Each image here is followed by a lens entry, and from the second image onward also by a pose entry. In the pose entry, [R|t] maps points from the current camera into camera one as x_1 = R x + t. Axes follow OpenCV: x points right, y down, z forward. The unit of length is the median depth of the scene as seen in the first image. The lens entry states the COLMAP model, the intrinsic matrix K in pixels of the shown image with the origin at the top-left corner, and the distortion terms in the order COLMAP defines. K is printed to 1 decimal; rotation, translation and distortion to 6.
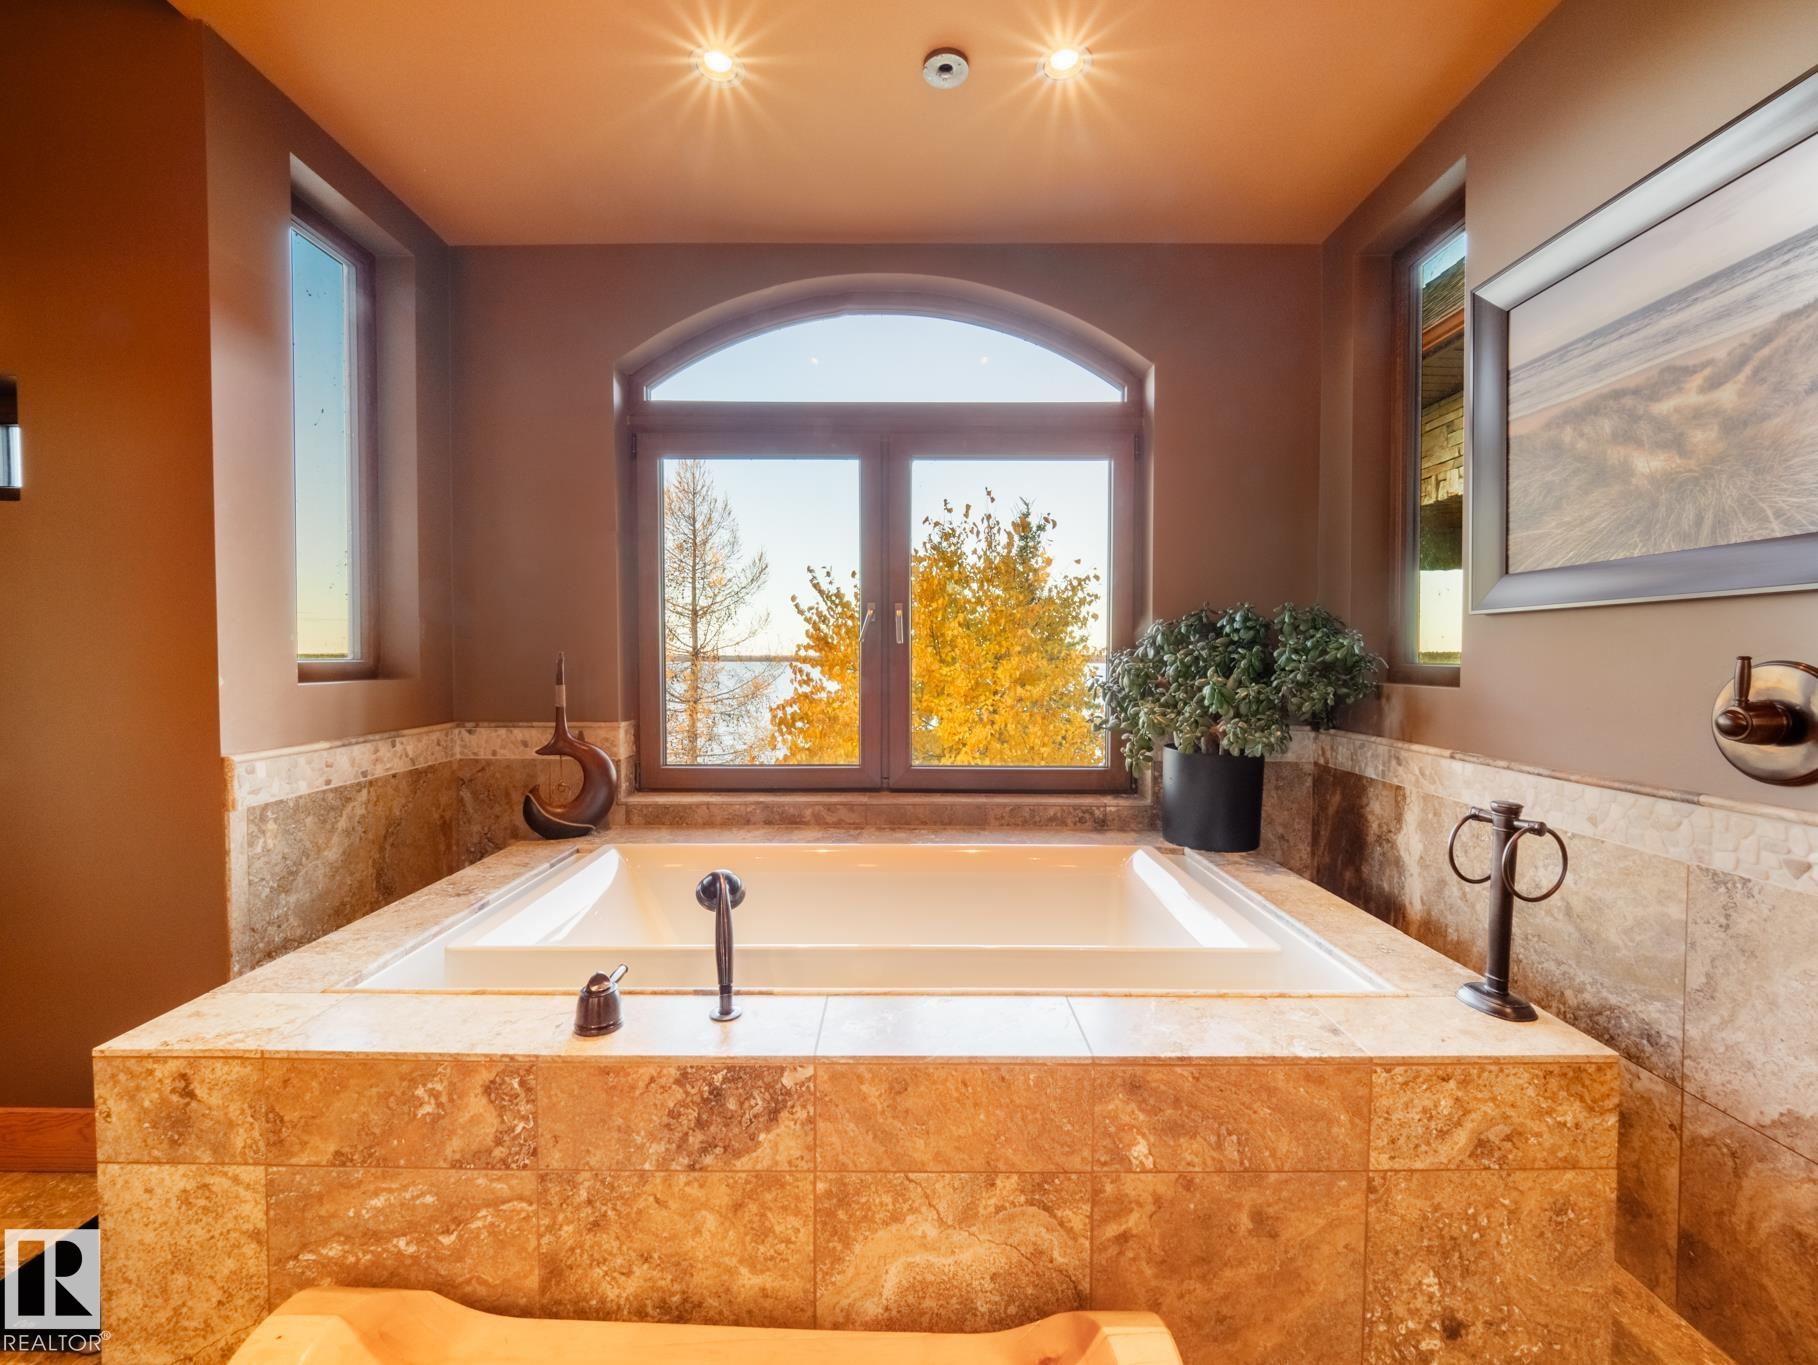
lens RADIAL K [[763.5, 0, 903.4], [0, 763.5, 681.0], [0, 0, 1]] dist [-0.010502, -0.000664]
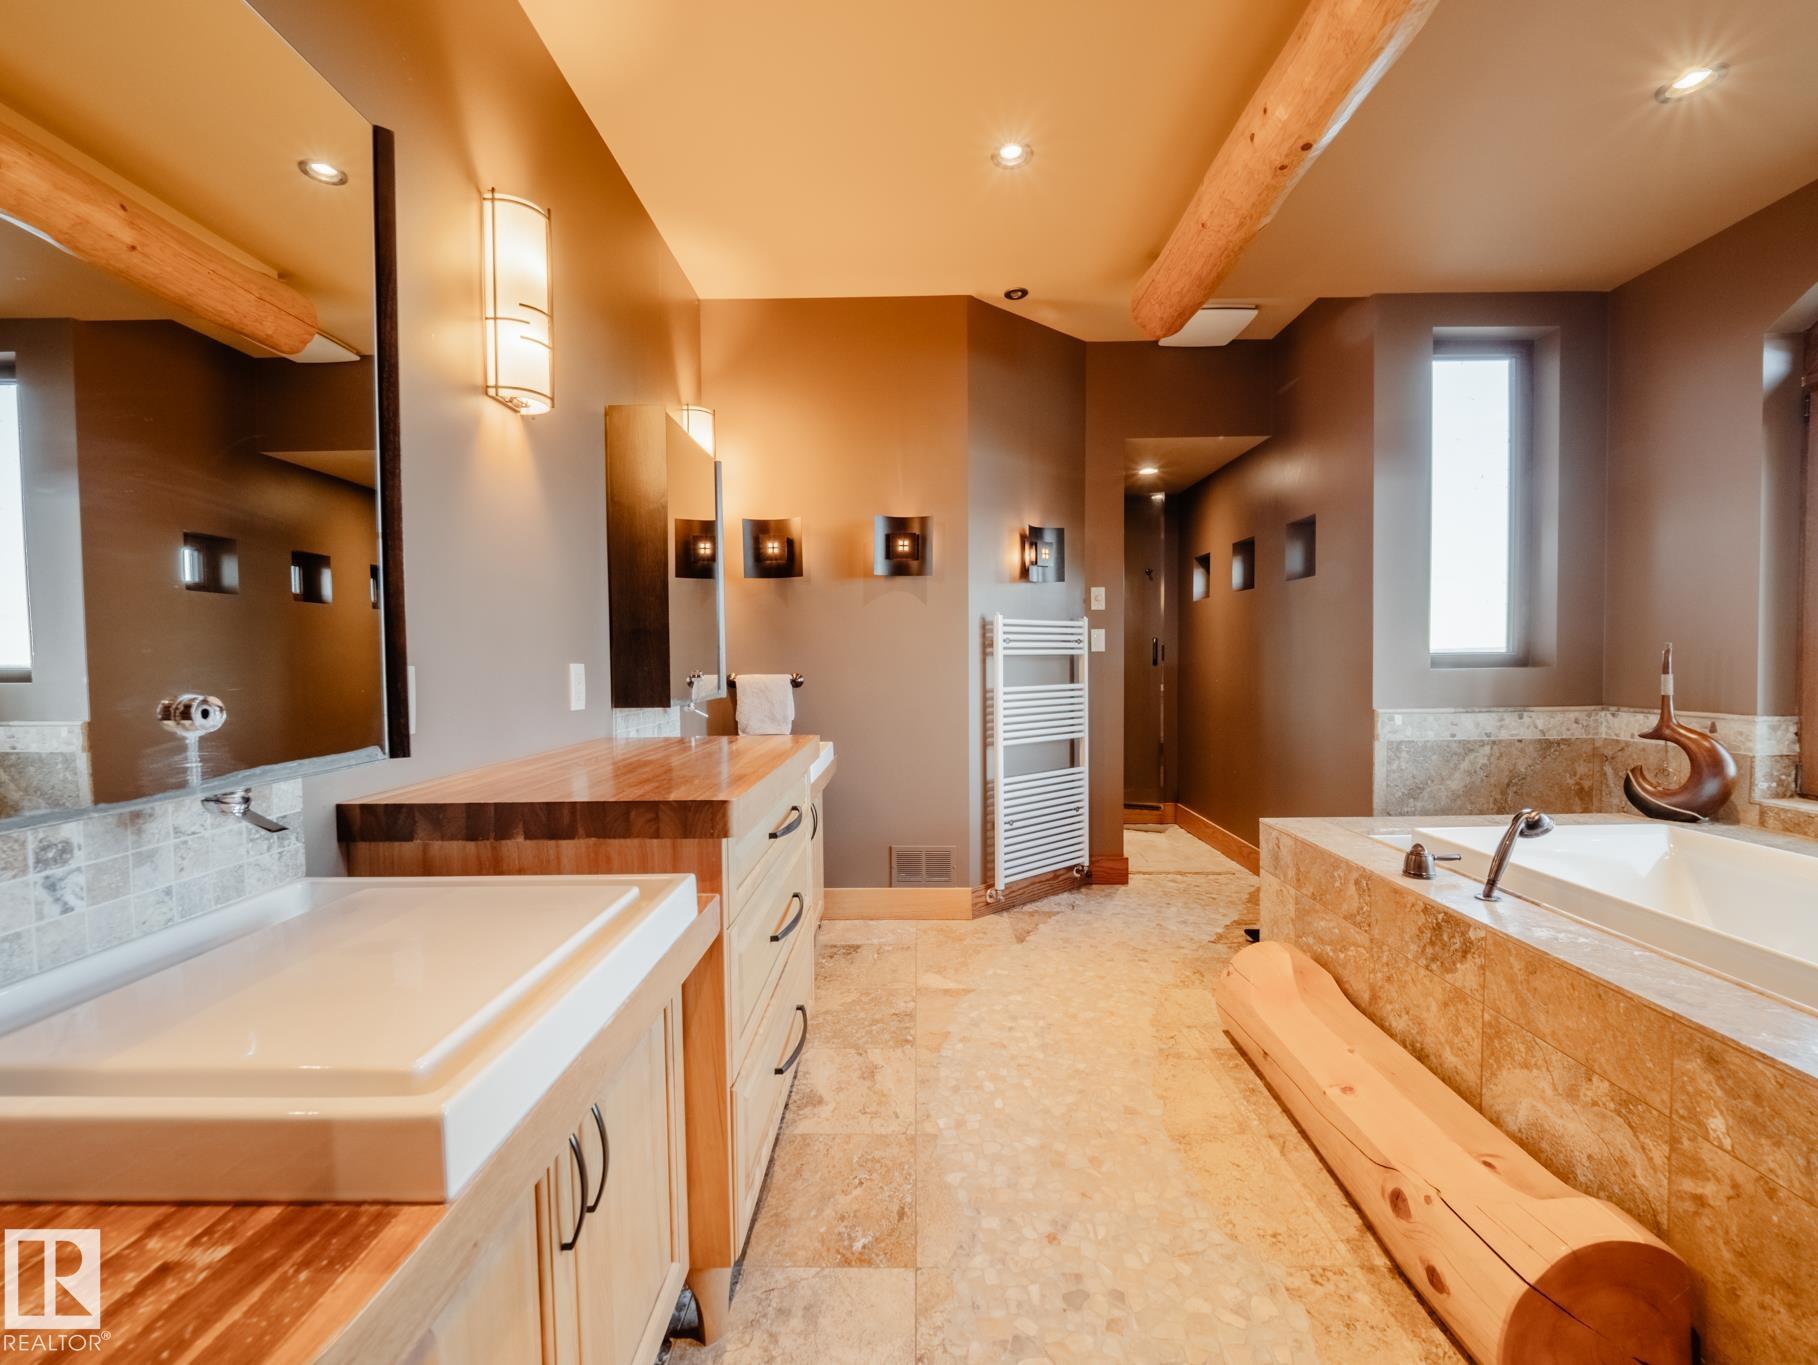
lens RADIAL K [[763.5, 0, 903.4], [0, 763.5, 681.0], [0, 0, 1]] dist [-0.010502, -0.000664]
pose [[-0.014610, 0.027511, -0.999515, 1.315596], [-0.019305, 0.999427, 0.027791, 0.012205], [0.999707, 0.019701, -0.014071, -0.095068]]
